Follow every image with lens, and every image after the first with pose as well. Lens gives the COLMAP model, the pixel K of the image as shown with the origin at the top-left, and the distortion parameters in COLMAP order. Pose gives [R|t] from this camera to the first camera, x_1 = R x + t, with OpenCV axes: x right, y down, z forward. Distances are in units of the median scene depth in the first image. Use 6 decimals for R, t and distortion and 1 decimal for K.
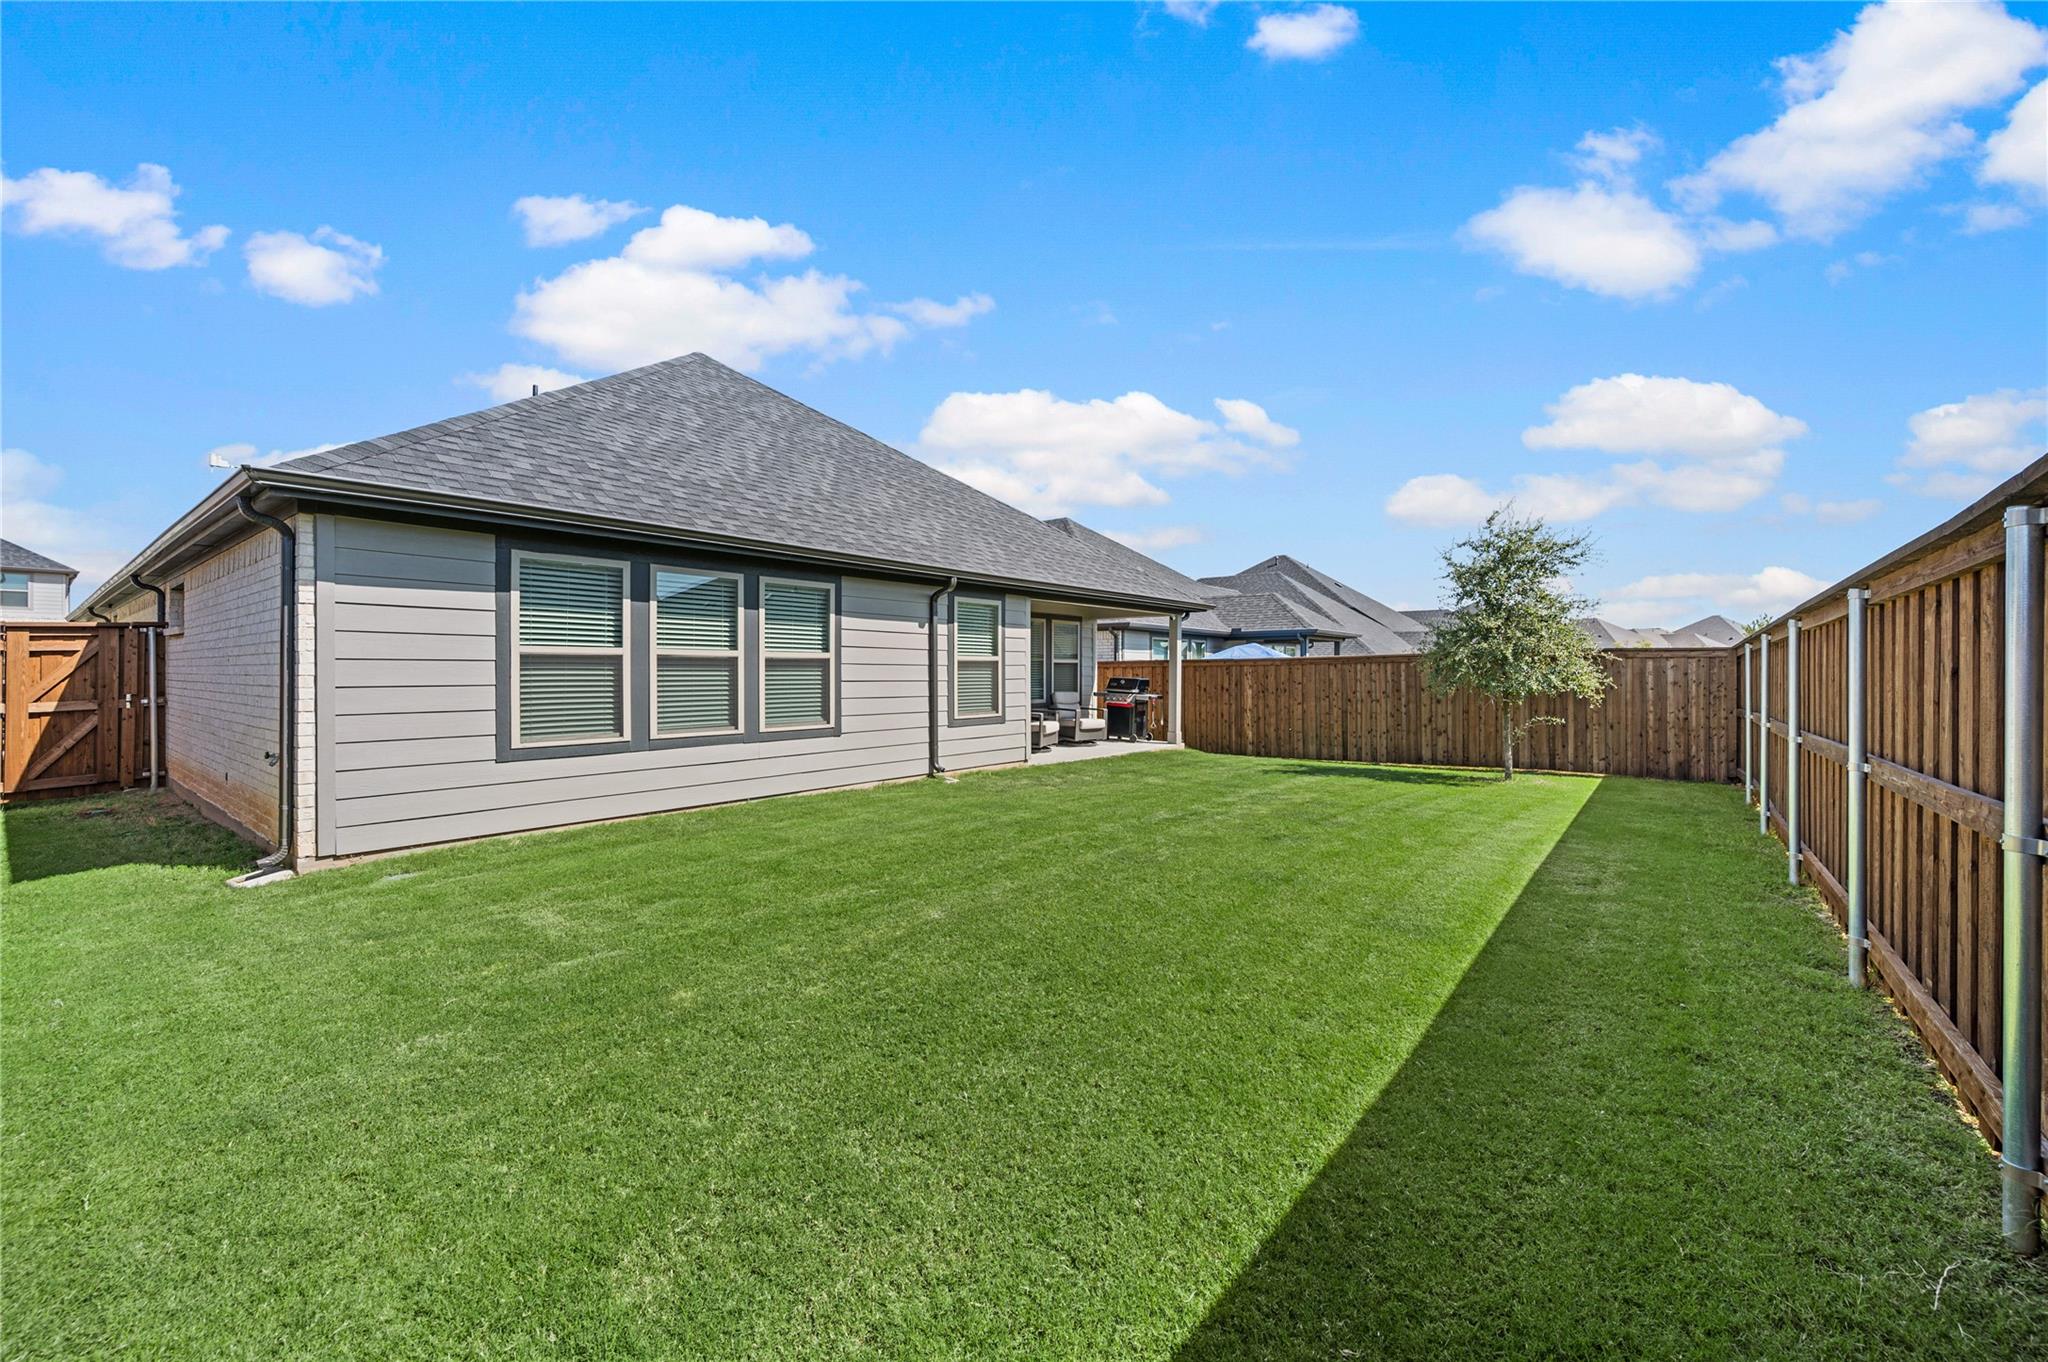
lens RADIAL K [[814.2, 0, 1024.0], [0, 814.2, 681.0], [0, 0, 1]] dist [0.000549, 0.000043]
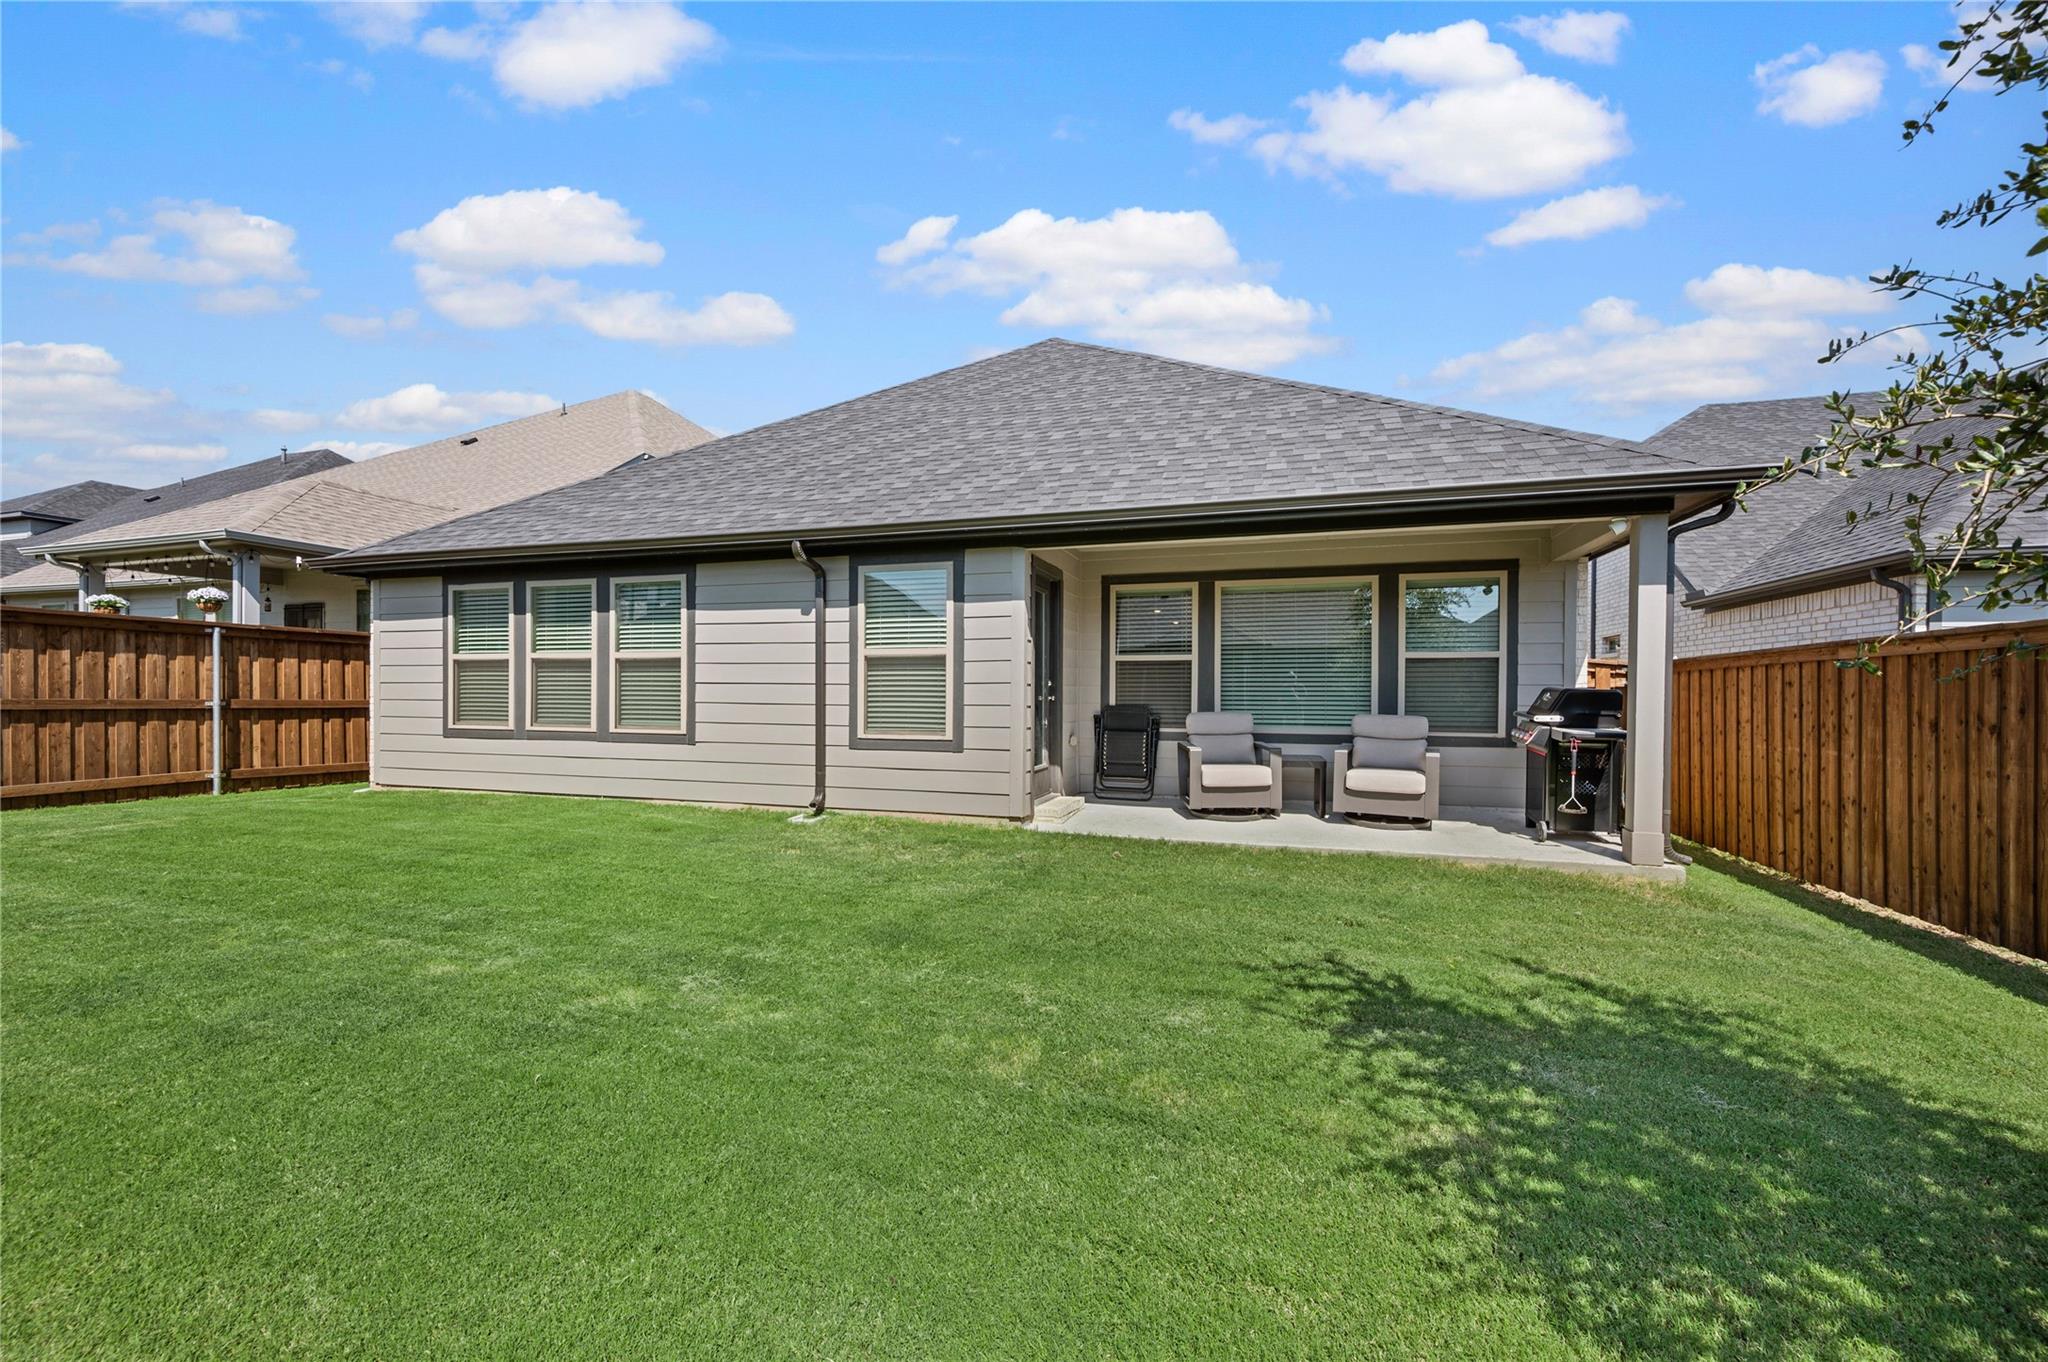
lens RADIAL K [[860.7, 0, 1024.0], [0, 860.7, 681.0], [0, 0, 1]] dist [0.000950, 0.000041]
pose [[0.343237, 0.007973, -0.939215, 0.704623], [-0.008167, 0.999952, 0.005504, -0.009103], [0.939213, 0.005781, 0.343285, 0.914840]]
